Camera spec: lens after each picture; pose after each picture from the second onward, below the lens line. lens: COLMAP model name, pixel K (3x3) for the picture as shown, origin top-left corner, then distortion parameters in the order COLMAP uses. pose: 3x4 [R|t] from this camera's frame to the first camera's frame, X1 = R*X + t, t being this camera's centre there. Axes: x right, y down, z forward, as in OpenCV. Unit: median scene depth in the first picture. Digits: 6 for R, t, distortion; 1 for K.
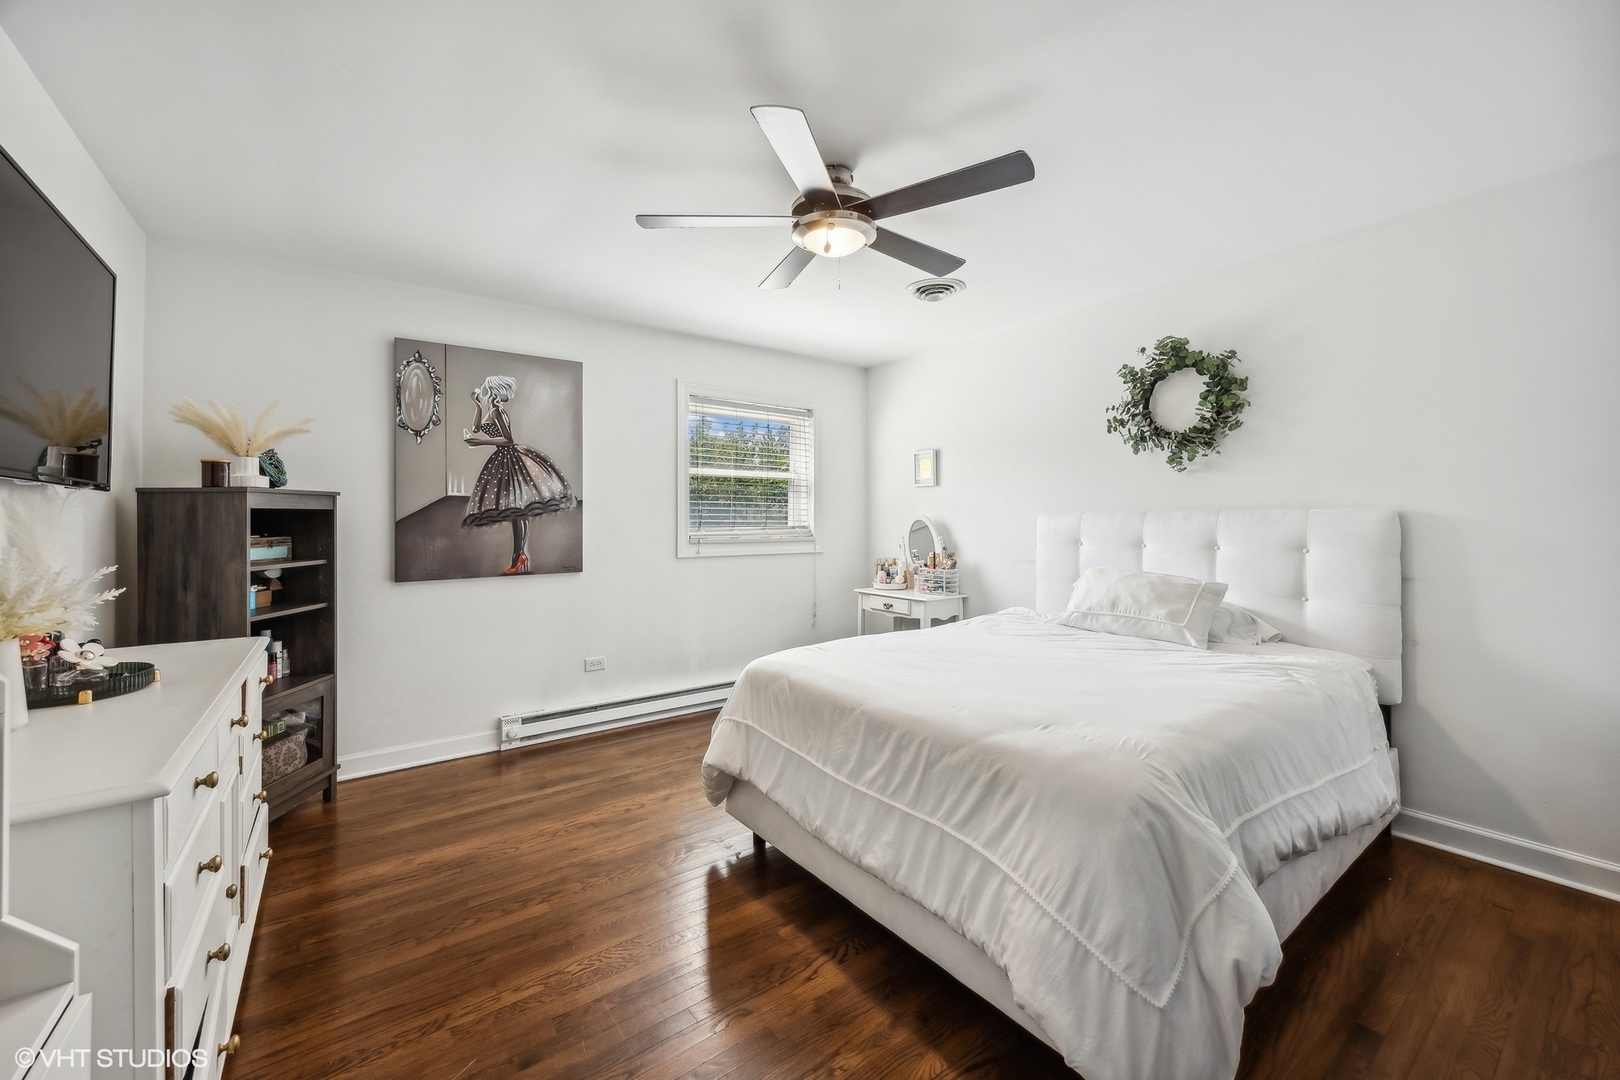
lens RADIAL K [[658.0, 0, 801.6], [0, 658.0, 509.5], [0, 0, 1]] dist [-0.002067, 0.001067]
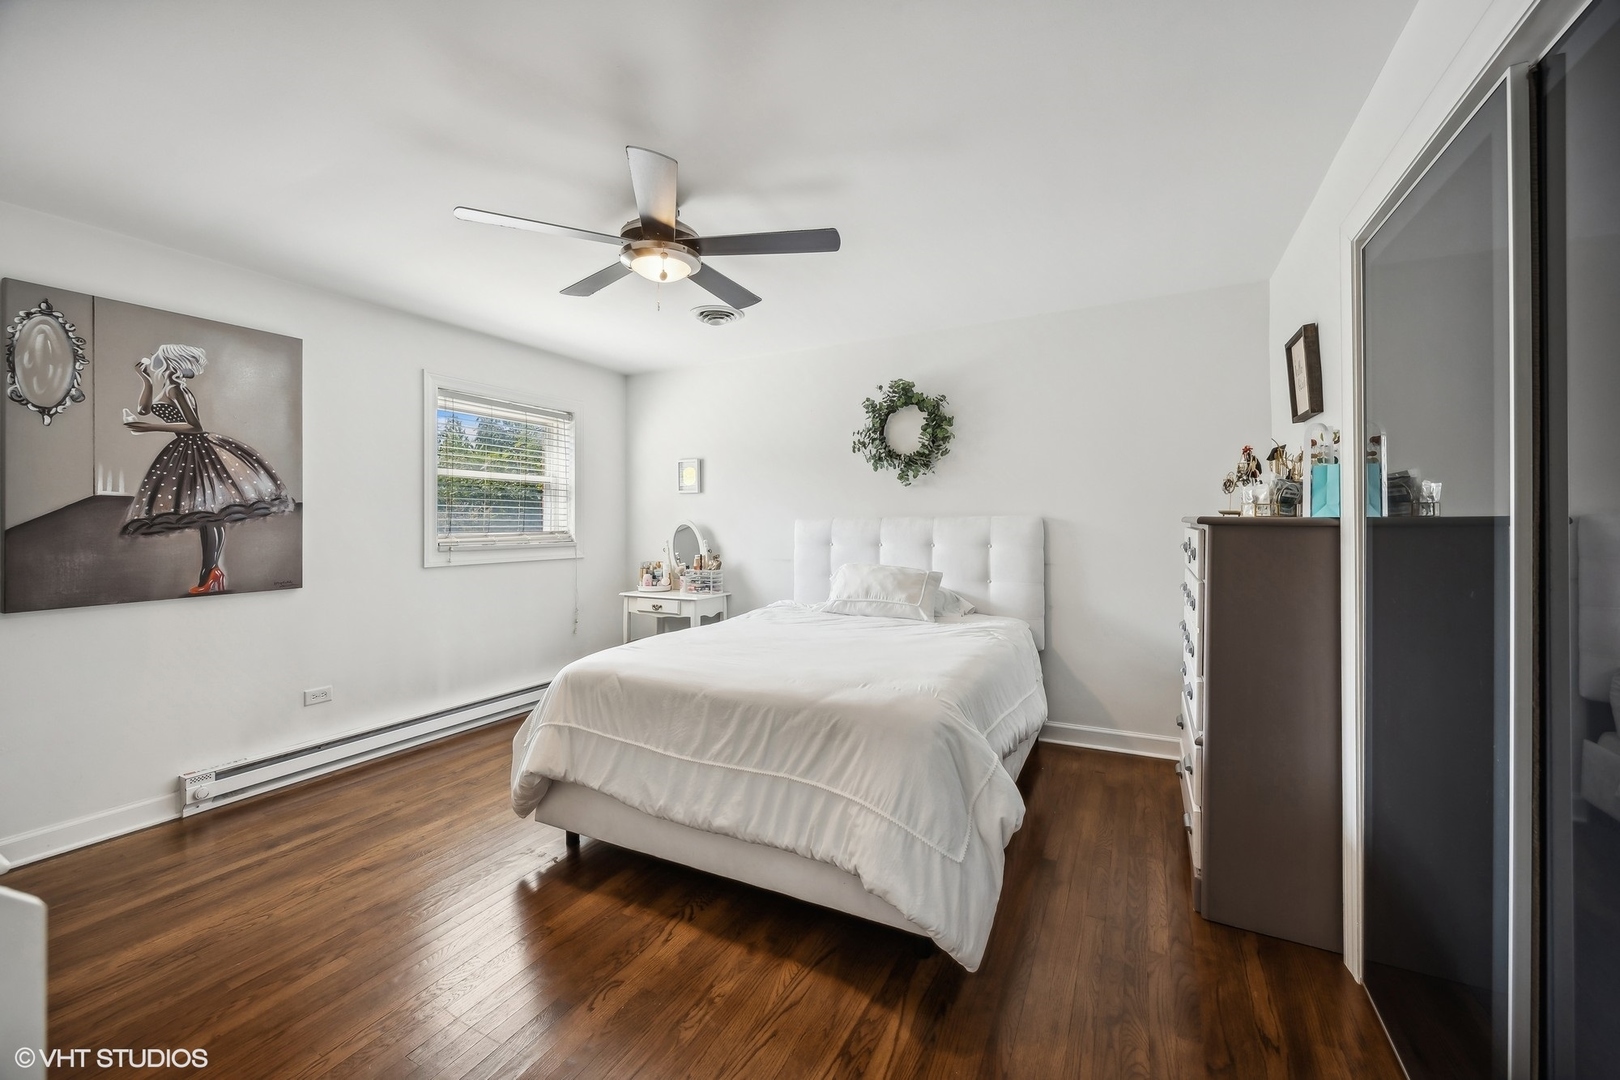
lens RADIAL K [[658.0, 0, 816.0], [0, 658.0, 510.3], [0, 0, 1]] dist [-0.002067, 0.001067]
pose [[0.894010, 0.005915, 0.448008, -0.164009], [-0.003886, 0.999978, -0.005448, -0.003311], [-0.448030, 0.003130, 0.894013, -0.064630]]
